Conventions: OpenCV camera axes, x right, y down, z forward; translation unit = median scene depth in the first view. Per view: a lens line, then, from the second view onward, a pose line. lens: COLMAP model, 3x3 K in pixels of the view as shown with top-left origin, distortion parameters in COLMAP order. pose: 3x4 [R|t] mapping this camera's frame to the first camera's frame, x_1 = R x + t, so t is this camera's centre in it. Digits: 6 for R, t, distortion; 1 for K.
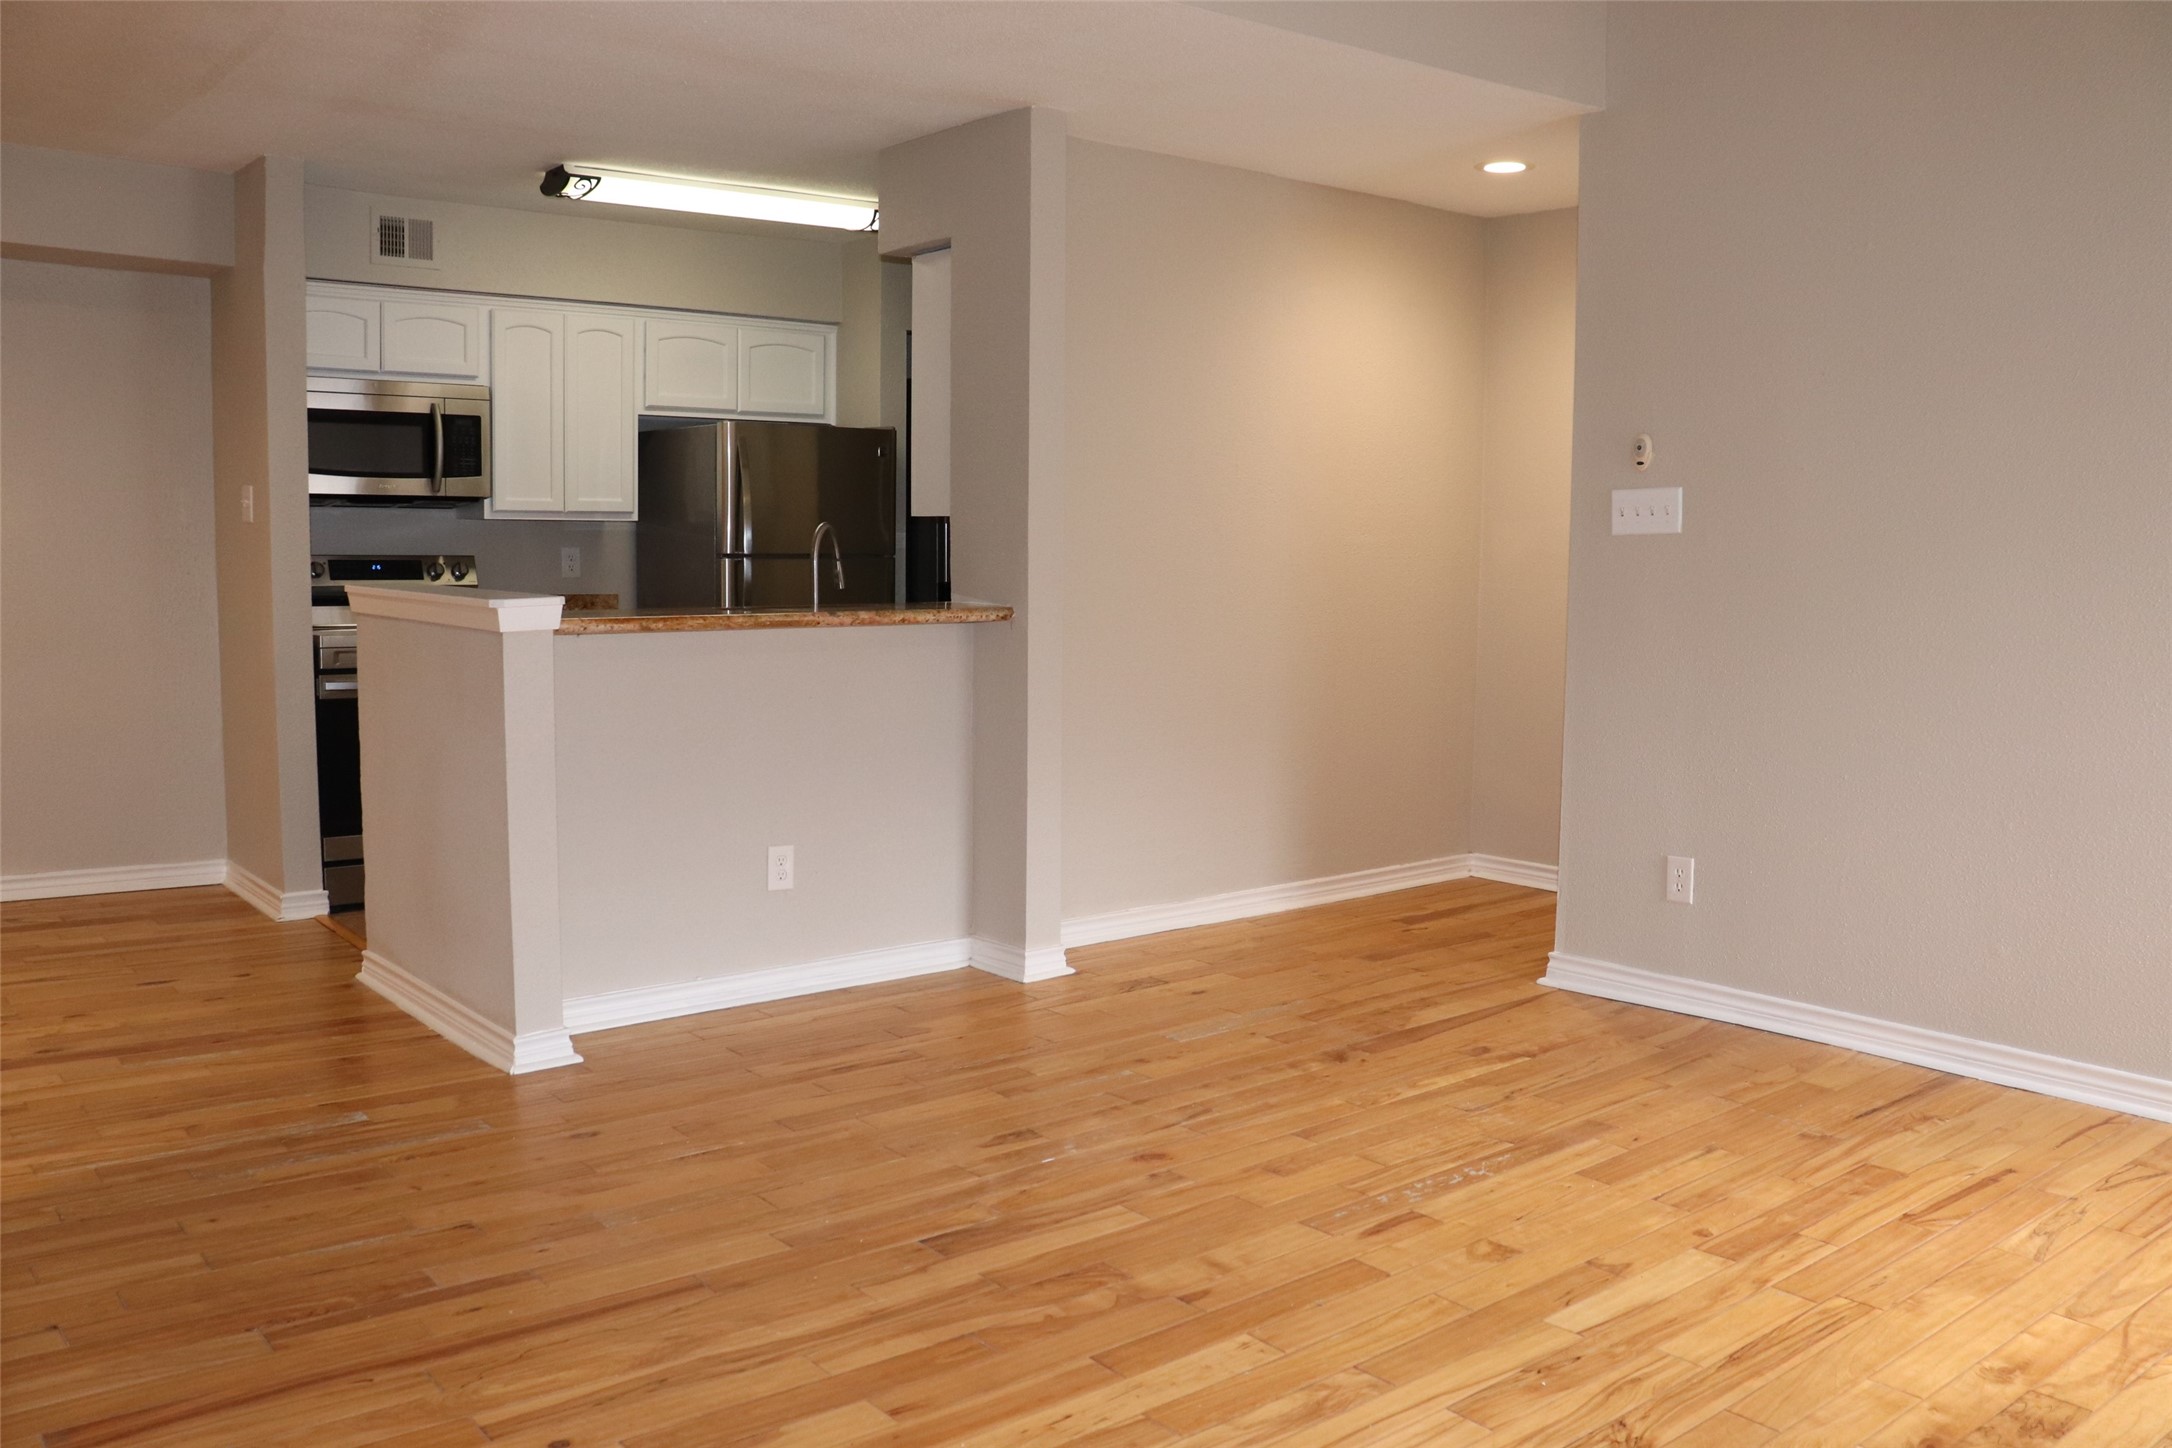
lens RADIAL K [[1803.1, 0, 1086.0], [0, 1803.1, 724.0], [0, 0, 1]] dist [-0.171786, 0.158642]
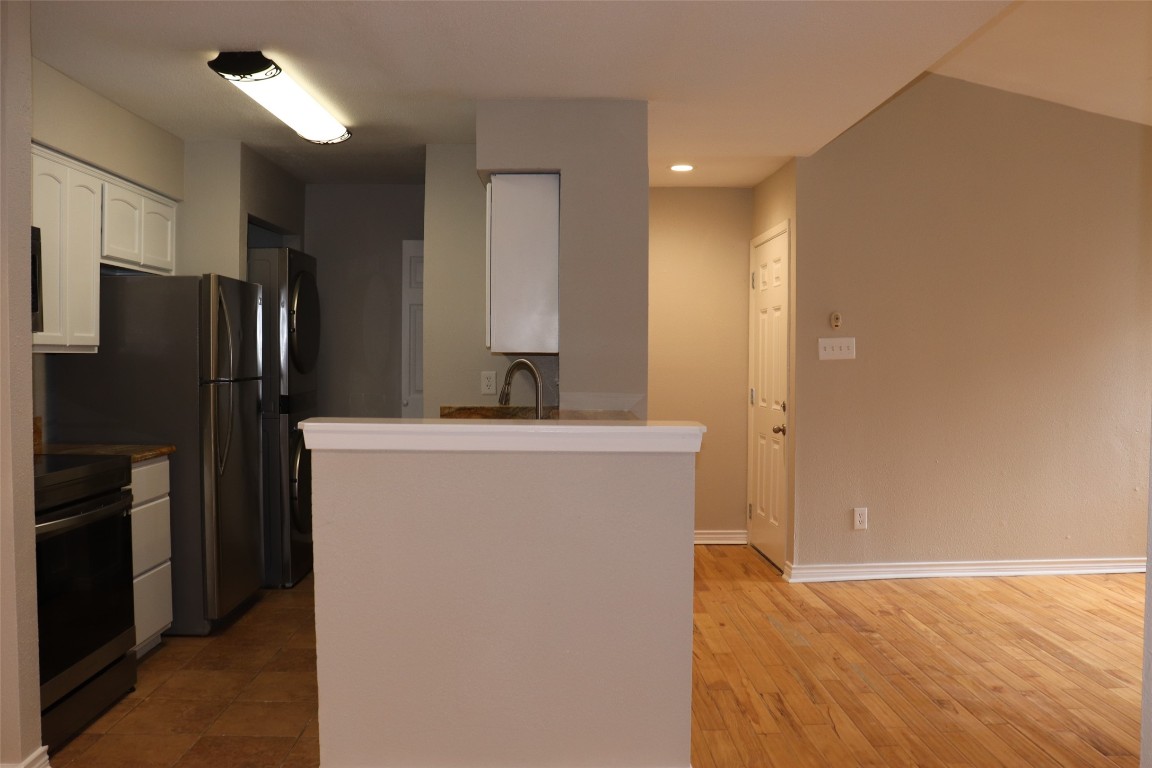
lens RADIAL K [[966.6, 0, 576.0], [0, 966.6, 384.0], [0, 0, 1]] dist [-0.176593, 0.168861]
pose [[0.608028, -0.032213, 0.793262, -0.670312], [0.084421, 0.996135, -0.024256, -0.065189], [-0.789414, 0.081716, 0.608397, 0.472217]]
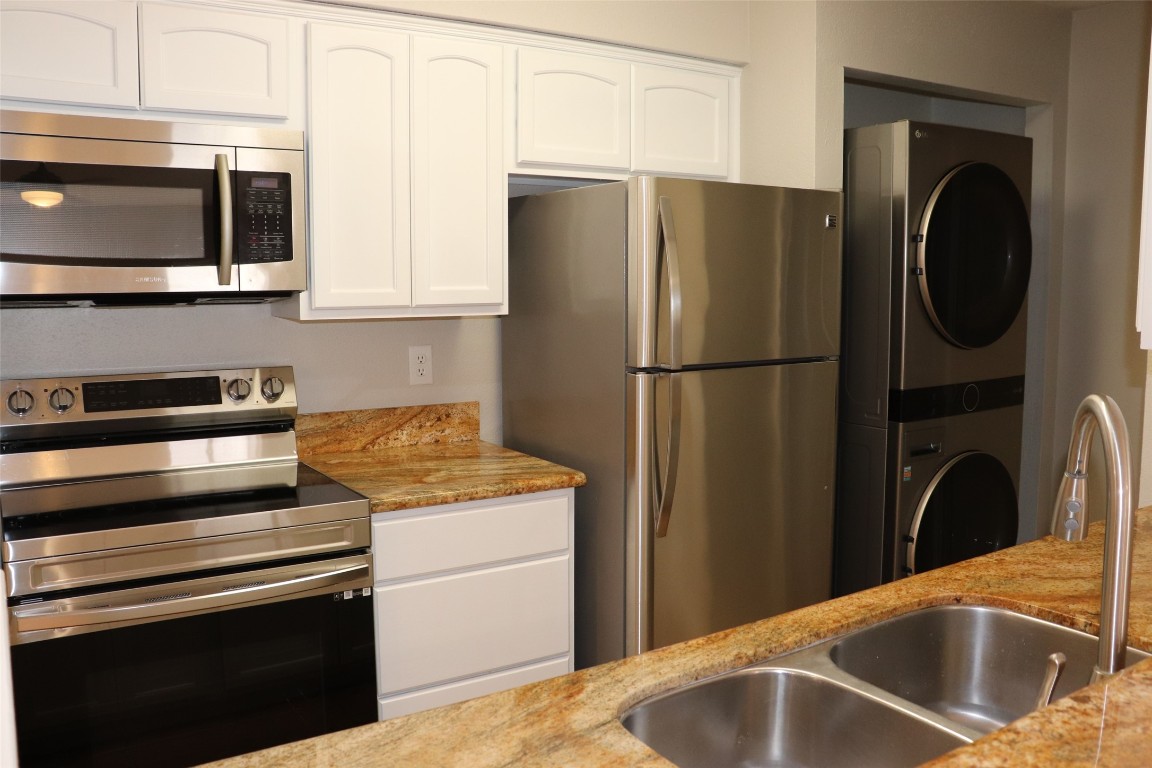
lens RADIAL K [[956.3, 0, 576.0], [0, 956.3, 384.0], [0, 0, 1]] dist [-0.171786, 0.158642]
pose [[0.993097, -0.002268, -0.117272, -0.215455], [0.003126, 0.999970, 0.007132, -0.107529], [0.117252, -0.007449, 0.993074, 0.738032]]
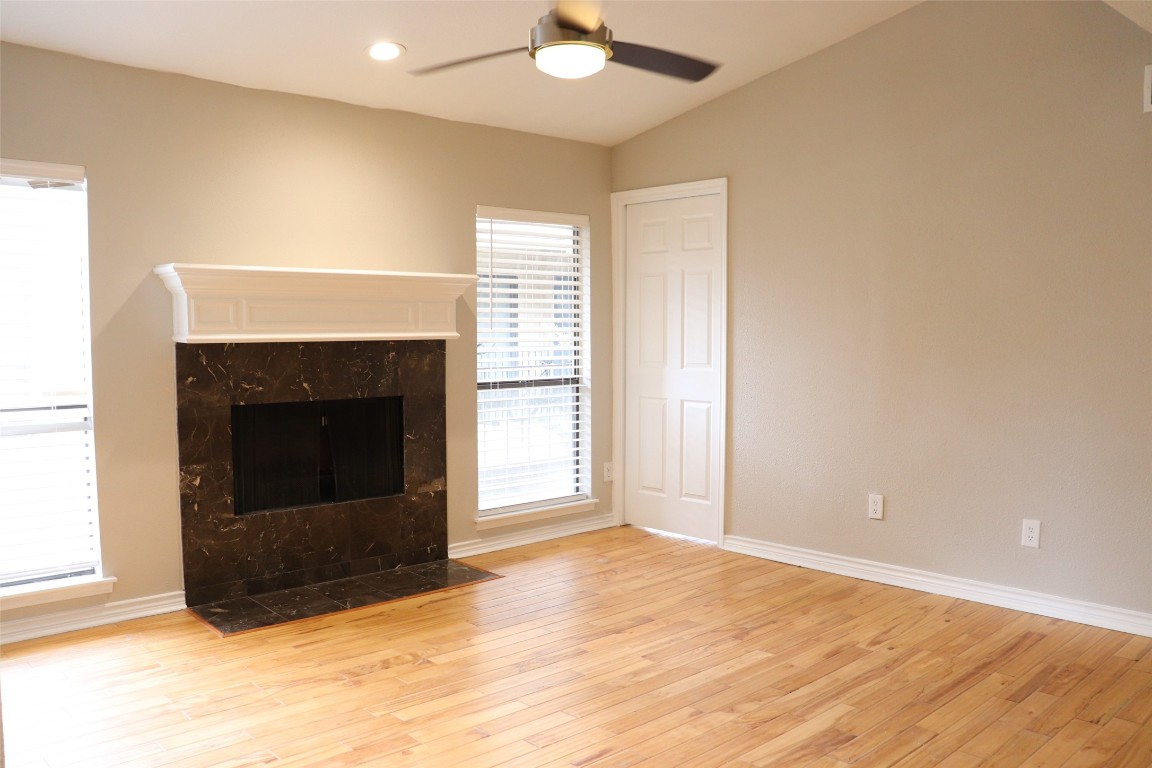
lens RADIAL K [[956.3, 0, 576.0], [0, 956.3, 384.0], [0, 0, 1]] dist [-0.171786, 0.158642]
pose [[-0.997609, -0.003795, -0.069013, 0.145779], [-0.015364, 0.985686, 0.167891, -0.121665], [0.067388, 0.168550, -0.983387, 1.055874]]
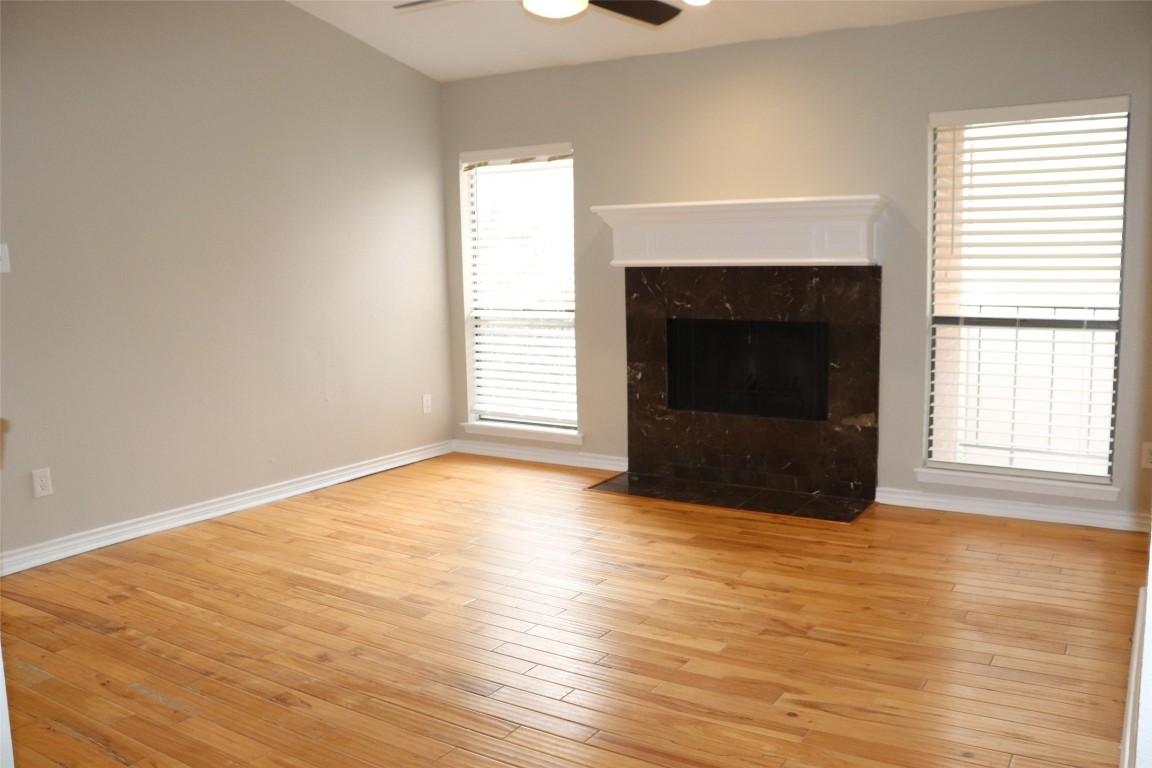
lens RADIAL K [[956.3, 0, 576.0], [0, 956.3, 384.0], [0, 0, 1]] dist [-0.171786, 0.158642]
pose [[-0.307349, -0.122404, 0.943691, -0.521171], [0.114686, 0.979699, 0.164426, -0.072987], [-0.944660, 0.158765, -0.287072, 0.646257]]
